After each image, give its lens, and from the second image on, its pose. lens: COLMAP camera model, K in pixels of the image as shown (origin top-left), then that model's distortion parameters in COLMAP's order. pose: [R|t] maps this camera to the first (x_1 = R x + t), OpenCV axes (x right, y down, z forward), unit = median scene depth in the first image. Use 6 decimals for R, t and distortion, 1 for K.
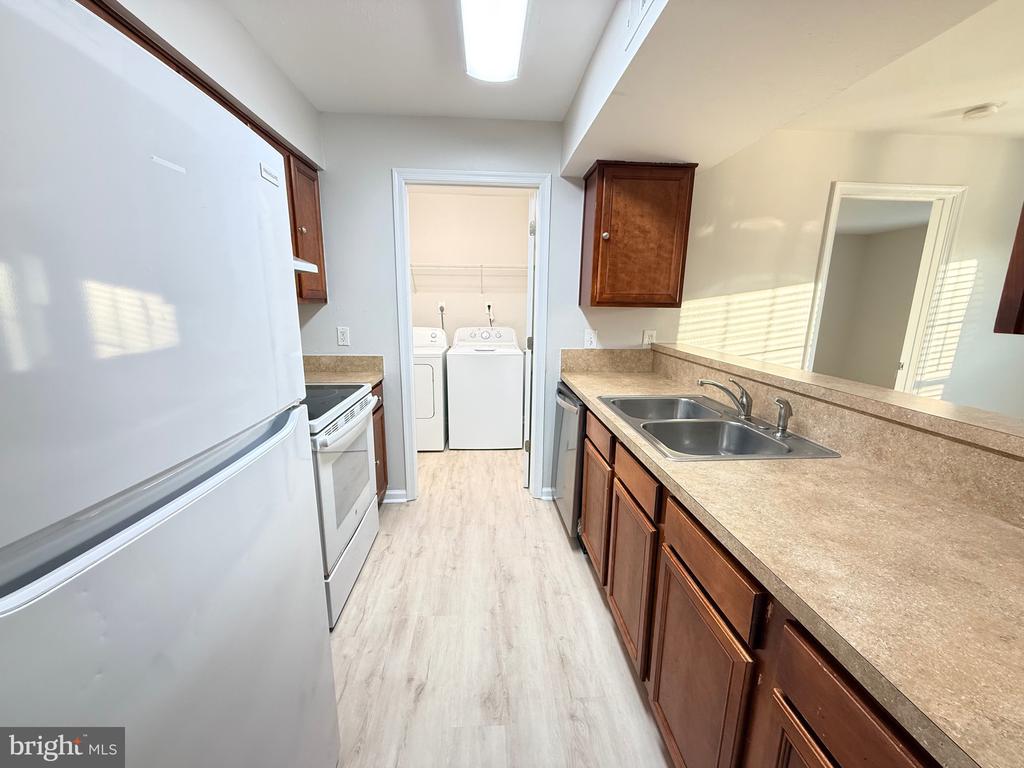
lens RADIAL K [[411.6, 0, 509.7], [0, 411.6, 384.1], [0, 0, 1]] dist [-0.010962, -0.000069]
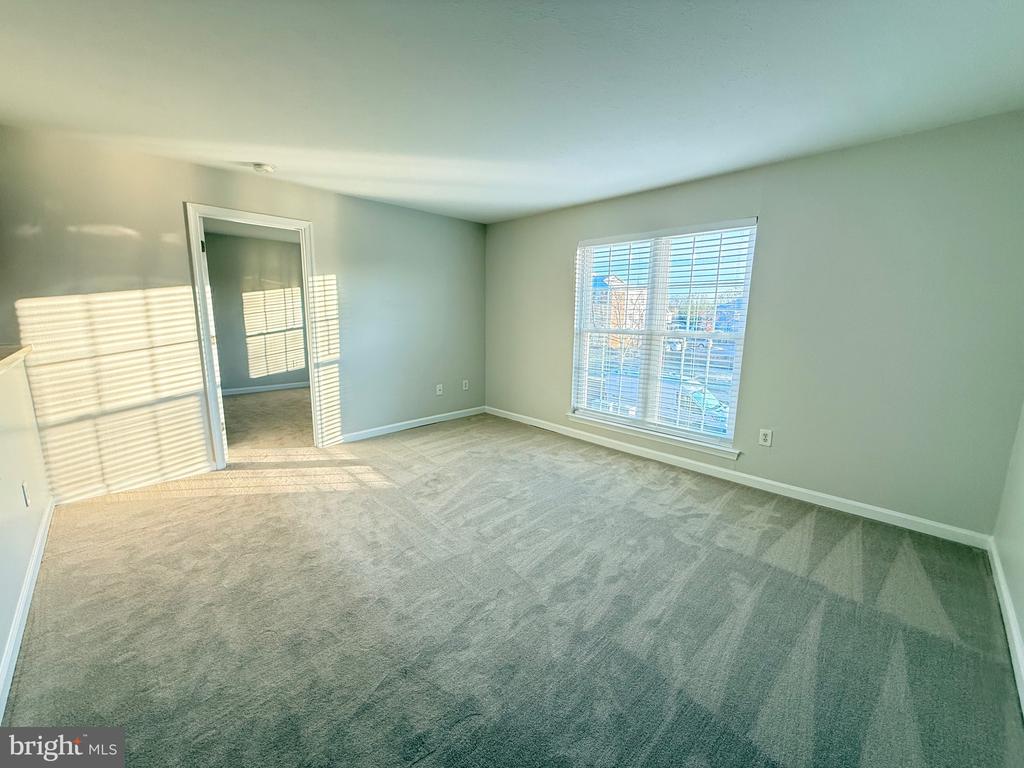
lens RADIAL K [[411.6, 0, 509.7], [0, 411.6, 384.1], [0, 0, 1]] dist [-0.010962, -0.000069]
pose [[0.753943, -0.106983, 0.648170, 0.611220], [0.120604, 0.992422, 0.023519, 0.109945], [-0.645775, 0.060440, 0.761132, -0.452728]]
